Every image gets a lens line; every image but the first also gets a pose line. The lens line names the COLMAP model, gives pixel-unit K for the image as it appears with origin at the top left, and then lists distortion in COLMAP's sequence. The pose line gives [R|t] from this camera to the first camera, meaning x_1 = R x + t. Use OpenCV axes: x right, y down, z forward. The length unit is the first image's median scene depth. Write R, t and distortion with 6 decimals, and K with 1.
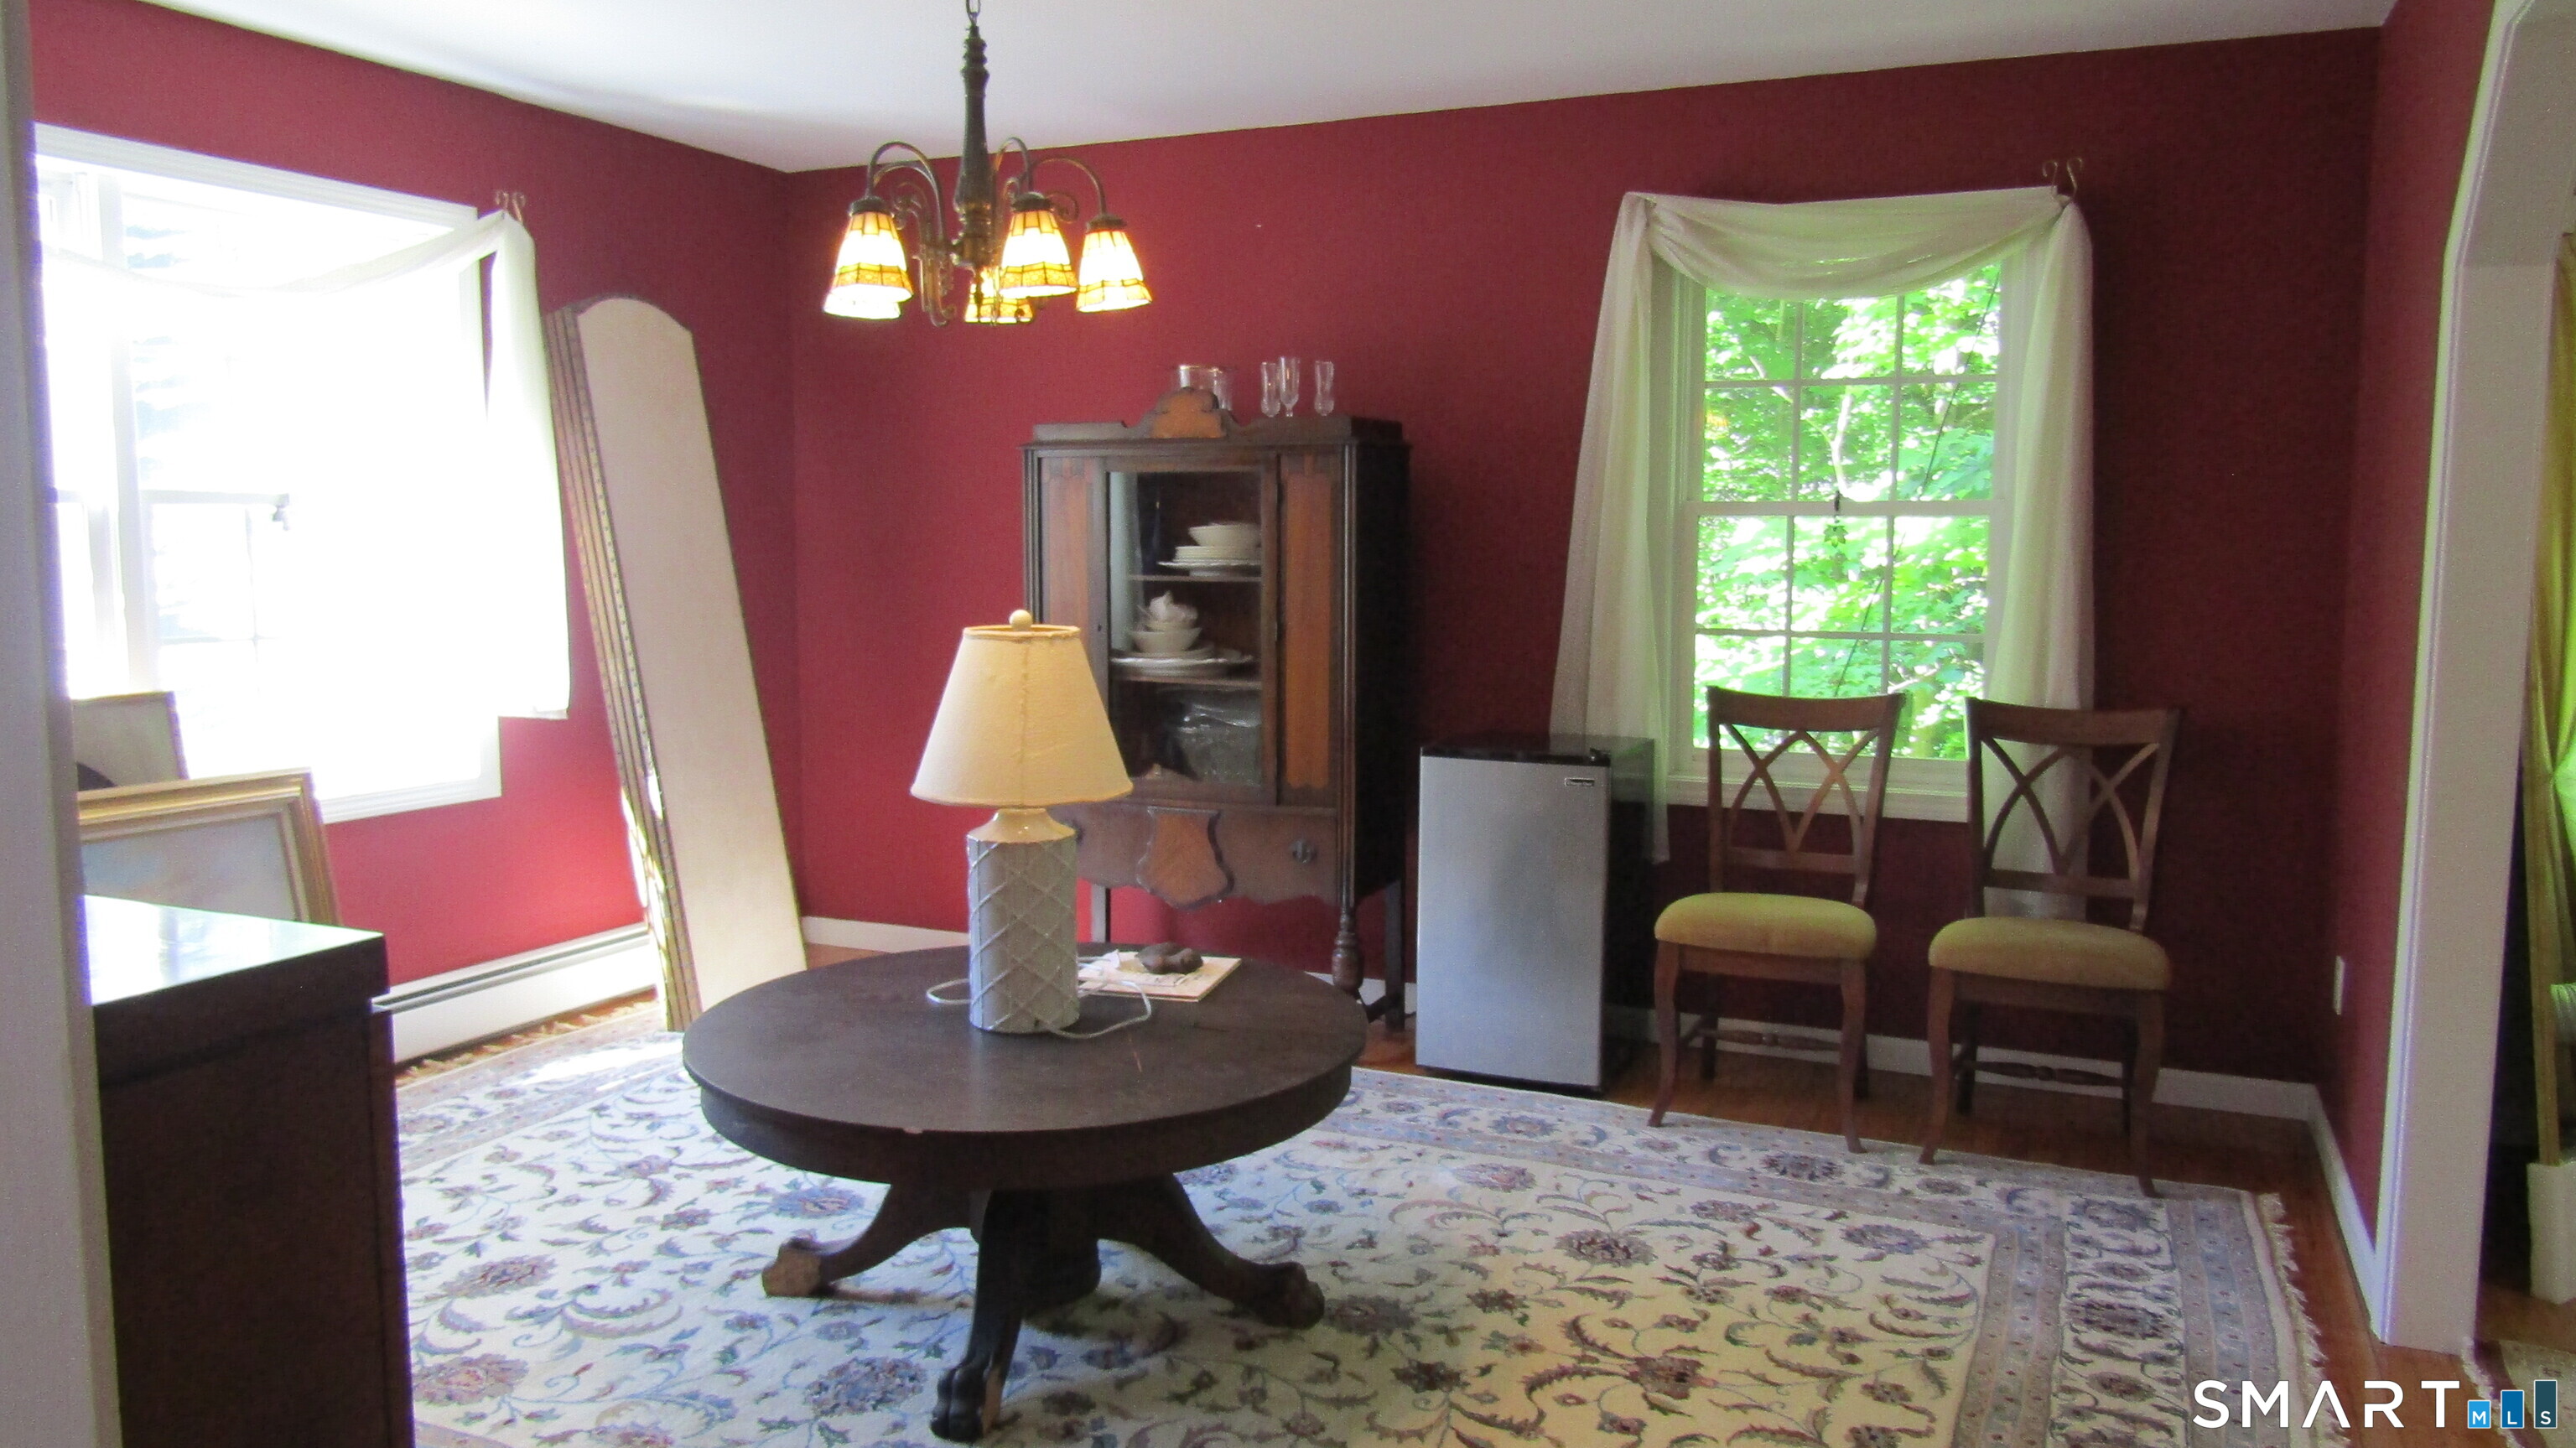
lens RADIAL K [[1861.0, 0, 1291.1], [0, 1861.0, 724.6], [0, 0, 1]] dist [-0.043561, -0.002650]
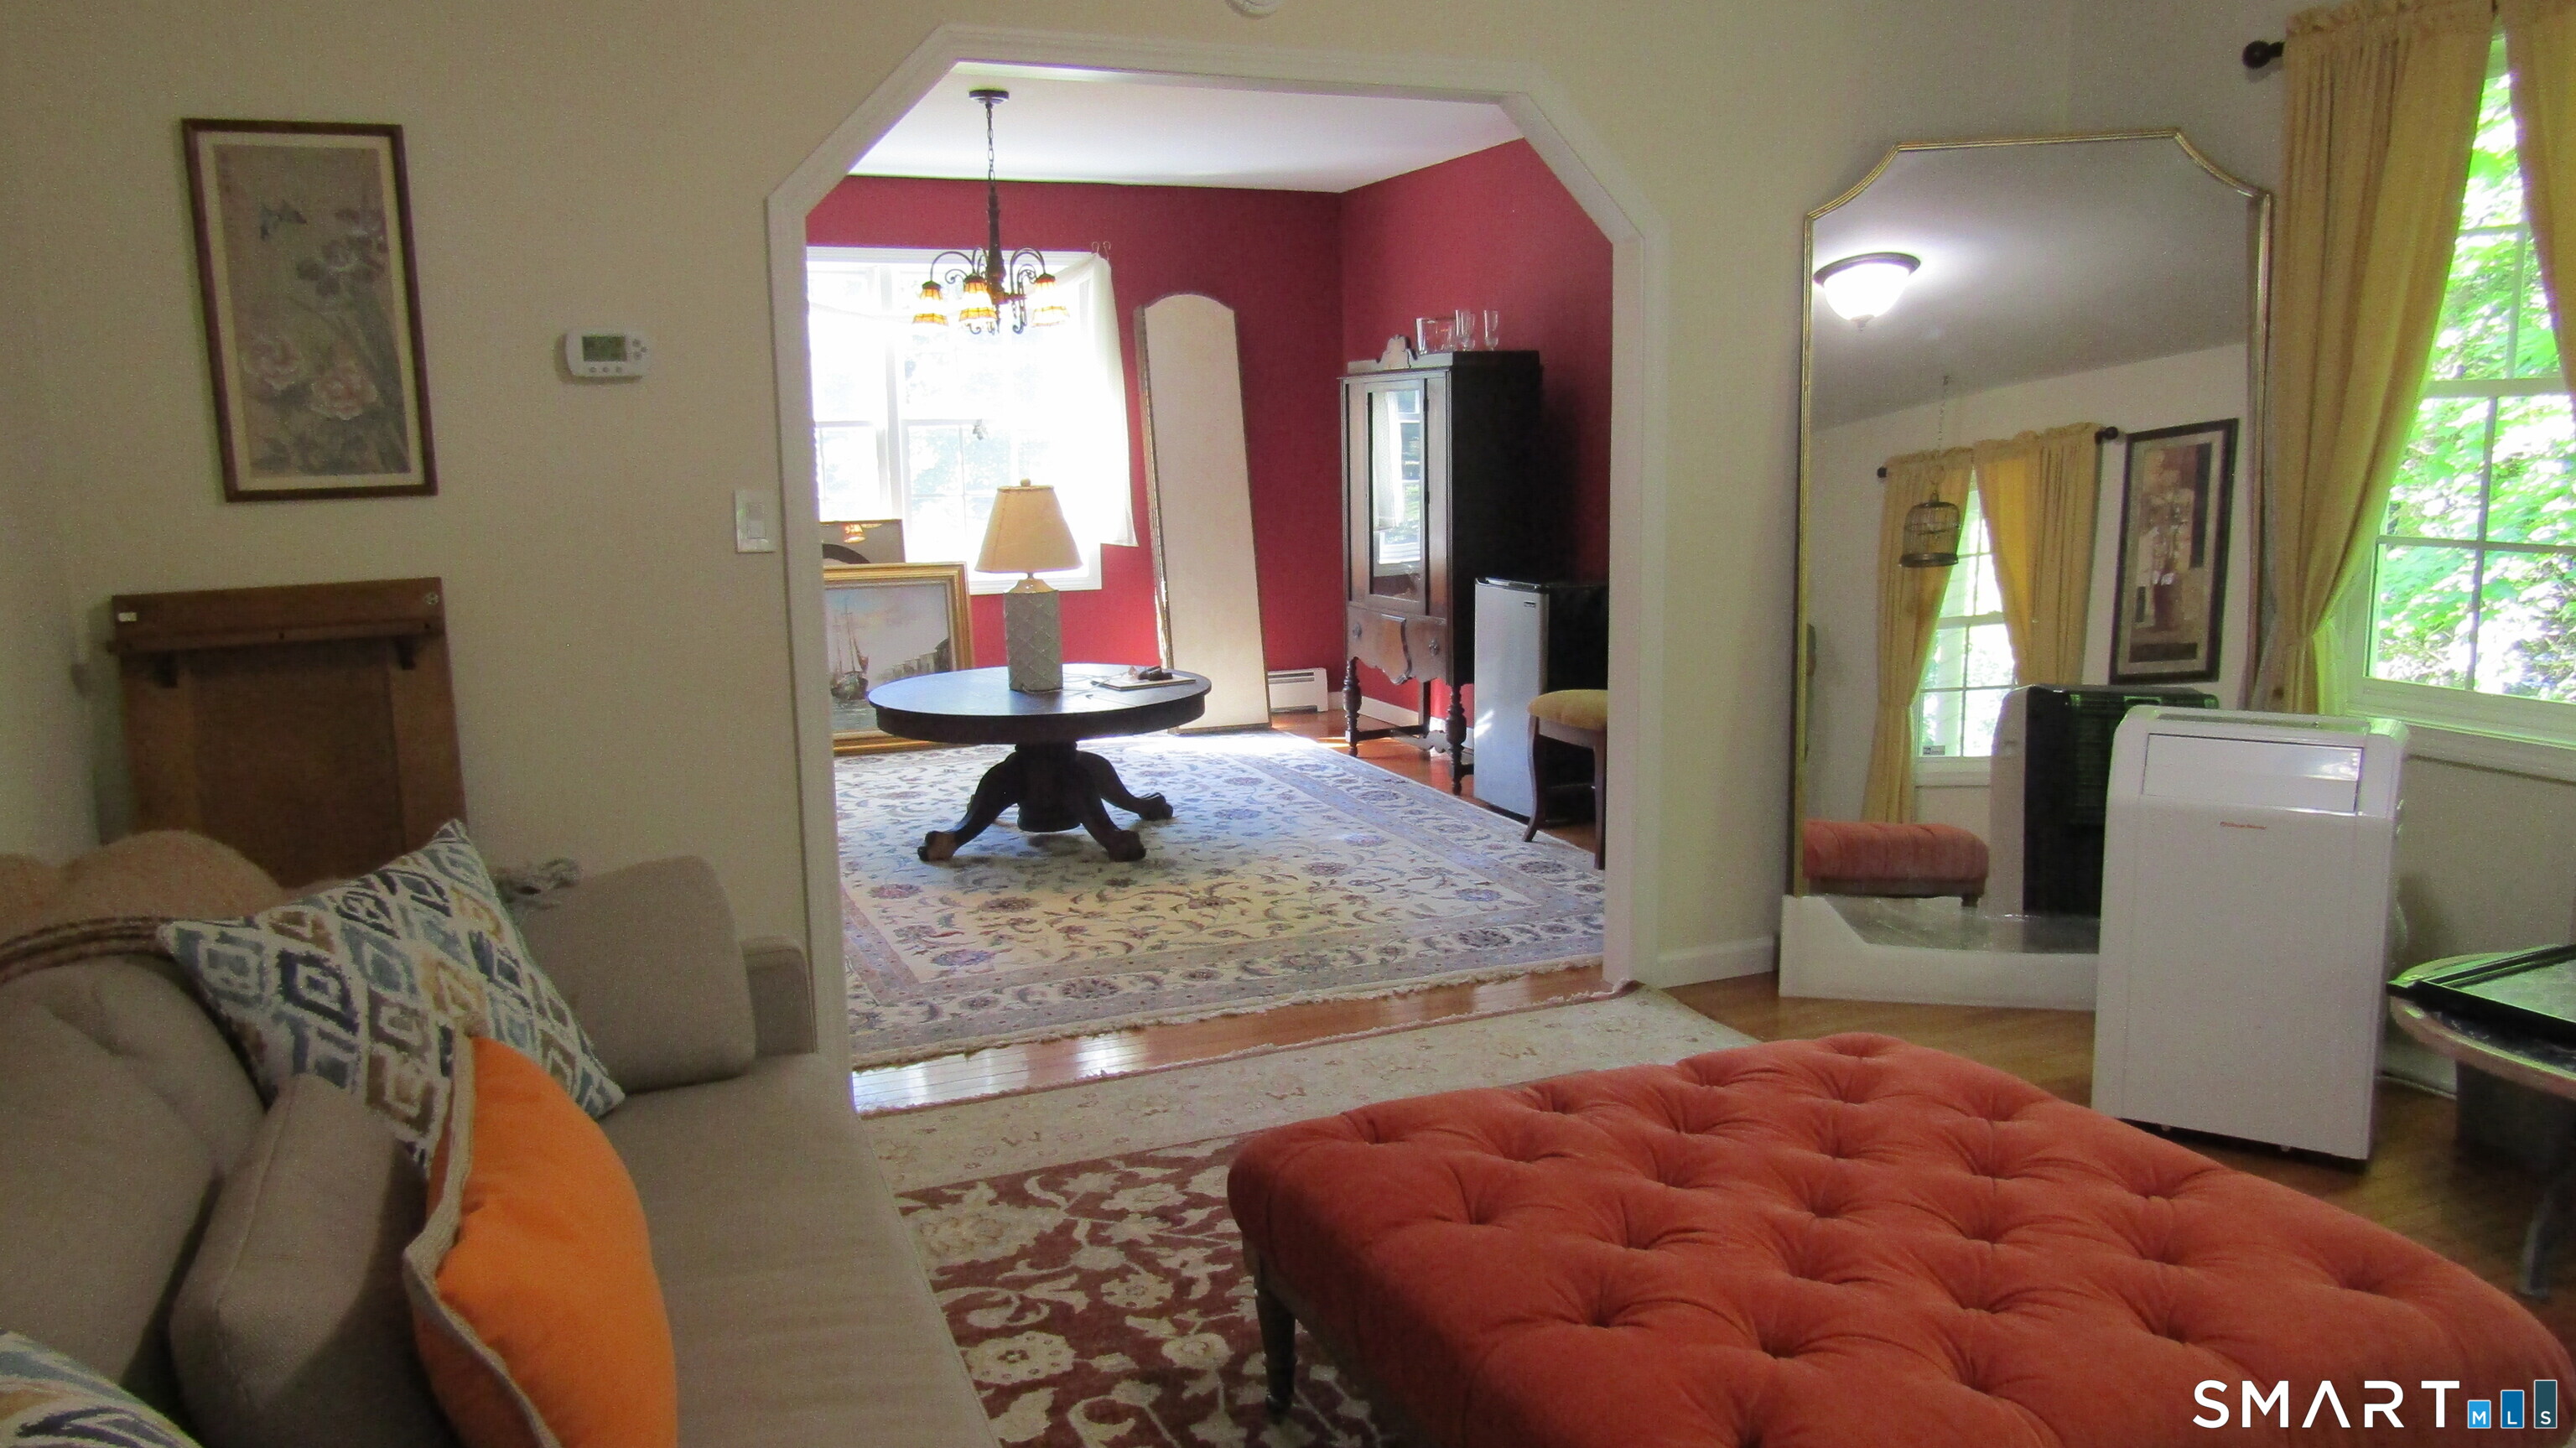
lens RADIAL K [[1861.0, 0, 1287.9], [0, 1861.0, 727.5], [0, 0, 1]] dist [-0.043561, -0.002650]
pose [[0.740373, 0.096630, -0.665215, 1.293849], [-0.058435, 0.995119, 0.079515, 0.027900], [0.669652, -0.019999, 0.742406, -0.266743]]
